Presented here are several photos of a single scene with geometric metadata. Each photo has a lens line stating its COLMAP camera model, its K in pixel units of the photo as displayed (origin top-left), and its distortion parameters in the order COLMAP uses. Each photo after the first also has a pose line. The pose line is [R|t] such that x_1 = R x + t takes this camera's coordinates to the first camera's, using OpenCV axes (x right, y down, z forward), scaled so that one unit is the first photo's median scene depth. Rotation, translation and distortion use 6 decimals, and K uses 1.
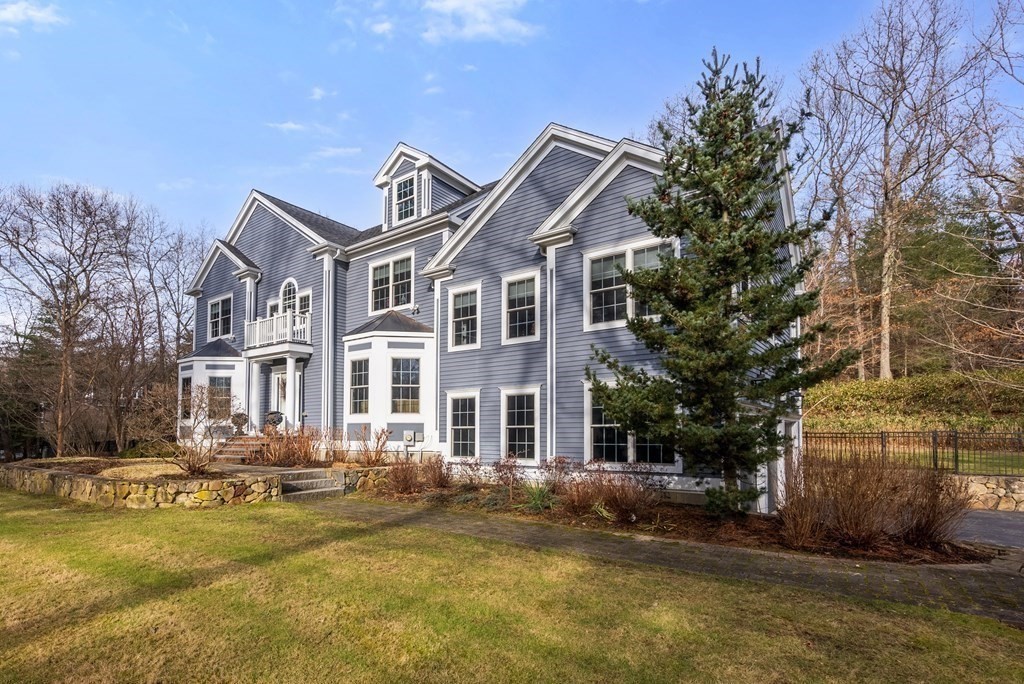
lens RADIAL K [[538.0, 0, 456.1], [0, 538.0, 417.8], [0, 0, 1]] dist [-0.002196, -0.000233]
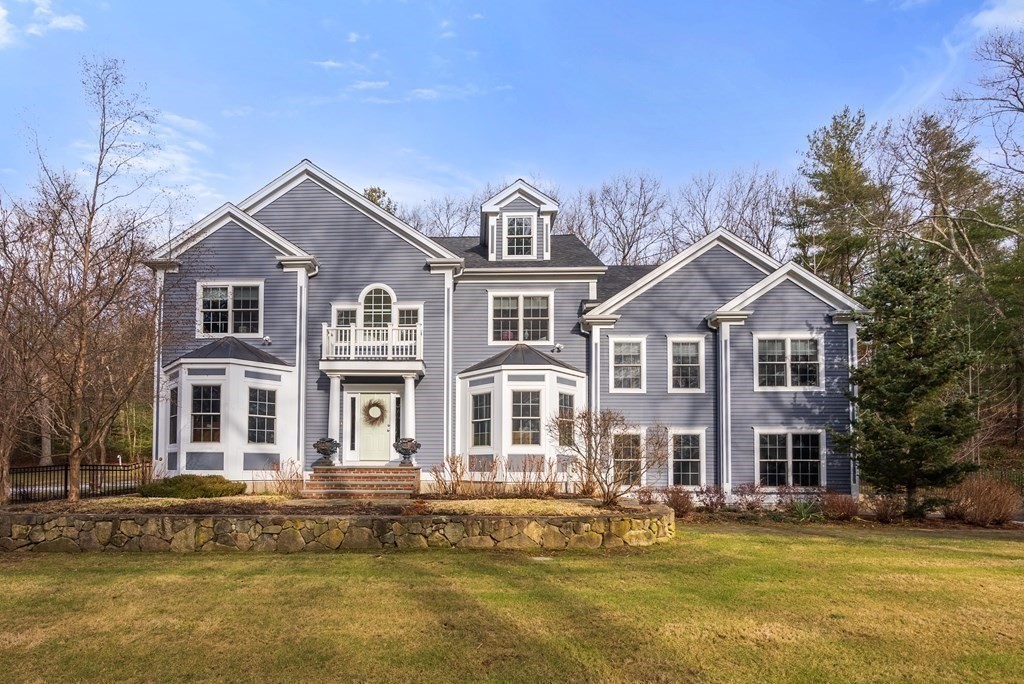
lens RADIAL K [[517.3, 0, 464.4], [0, 517.3, 452.7], [0, 0, 1]] dist [-0.001642, -0.000423]
pose [[0.788353, 0.023595, 0.614770, -0.902172], [-0.024061, 0.999682, -0.007513, 0.017813], [-0.614752, -0.008869, 0.788671, 0.331724]]
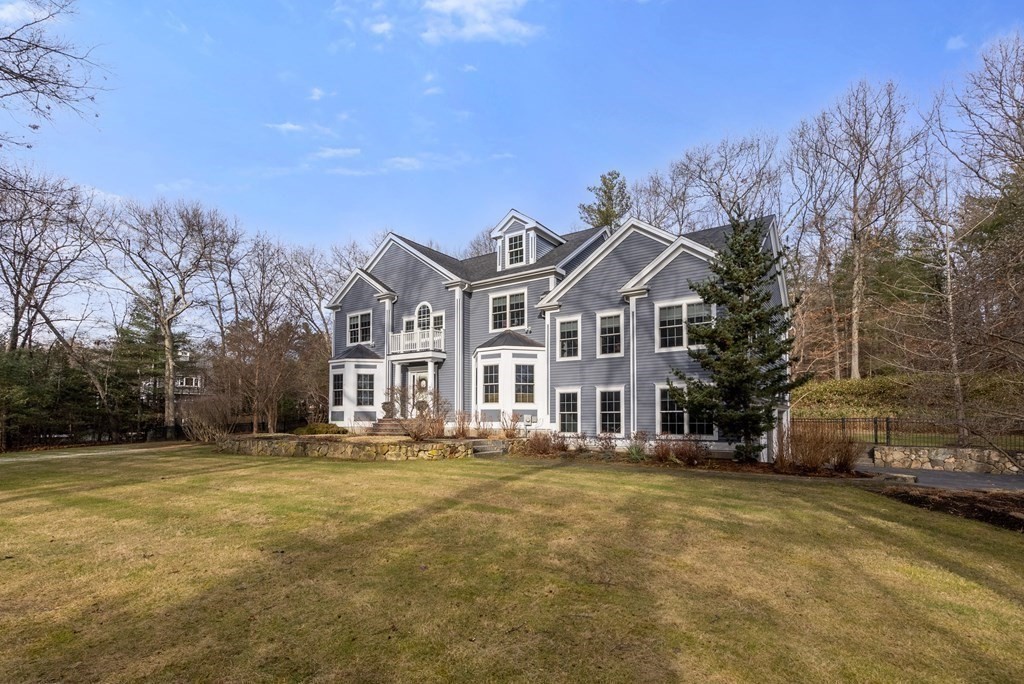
lens RADIAL K [[520.7, 0, 509.7], [0, 520.7, 396.0], [0, 0, 1]] dist [0.001745, 0.000167]
pose [[0.997648, 0.008090, 0.068067, -0.234266], [-0.006637, 0.999746, -0.021550, 0.003475], [-0.068224, 0.021048, 0.997448, -0.399652]]
